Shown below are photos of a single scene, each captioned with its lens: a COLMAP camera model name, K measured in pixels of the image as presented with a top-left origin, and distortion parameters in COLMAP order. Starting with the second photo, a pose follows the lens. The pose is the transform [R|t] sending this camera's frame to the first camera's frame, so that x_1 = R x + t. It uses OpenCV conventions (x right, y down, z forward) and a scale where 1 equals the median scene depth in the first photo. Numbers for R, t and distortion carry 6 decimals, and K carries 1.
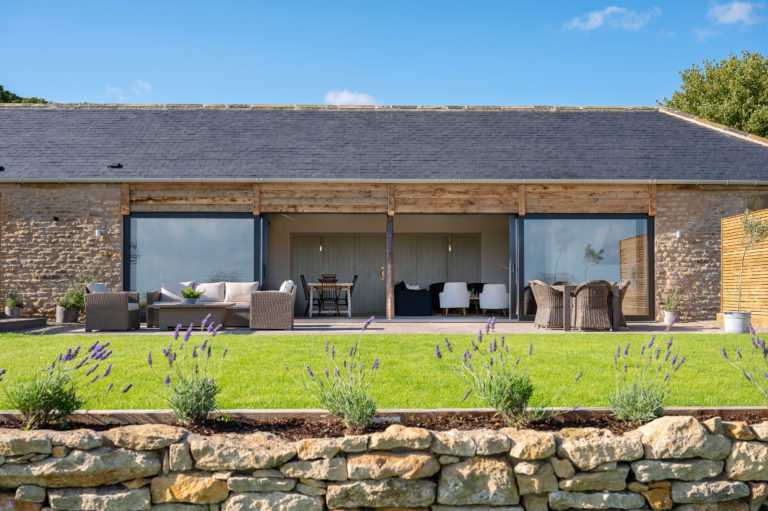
lens RADIAL K [[890.8, 0, 388.0], [0, 890.8, 274.7], [0, 0, 1]] dist [-0.000626, 0.000000]
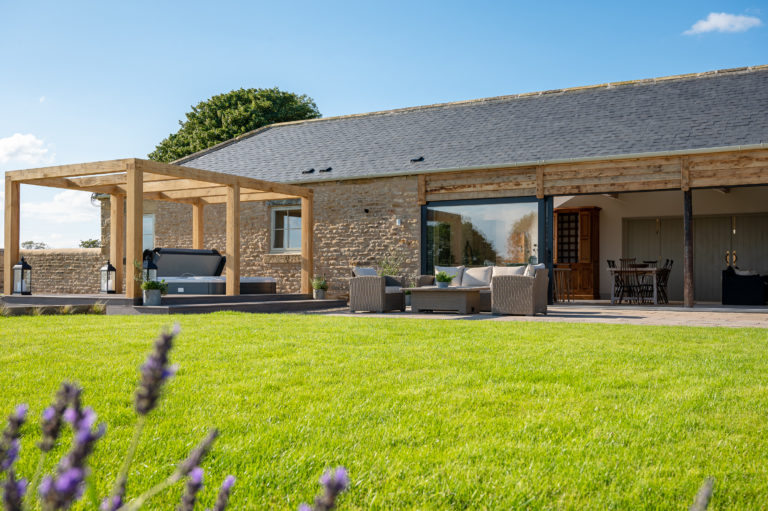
lens RADIAL K [[795.3, 0, 382.1], [0, 795.3, 269.5], [0, 0, 1]] dist [0.002923, 0.000000]
pose [[0.850579, -0.004720, -0.525826, 0.163822], [0.006754, 0.999975, 0.001949, 0.008352], [0.525804, -0.005209, 0.850590, 0.165007]]
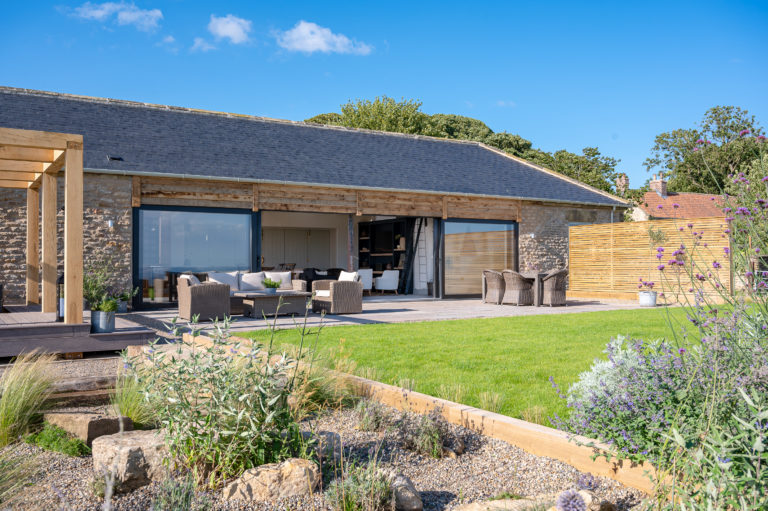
lens RADIAL K [[704.8, 0, 379.7], [0, 704.8, 260.3], [0, 0, 1]] dist [0.000847, 0.000000]
pose [[0.860167, 0.001595, 0.510011, -0.466623], [-0.006049, 0.999957, 0.007075, -0.012558], [-0.509977, -0.009171, 0.860139, 0.150891]]
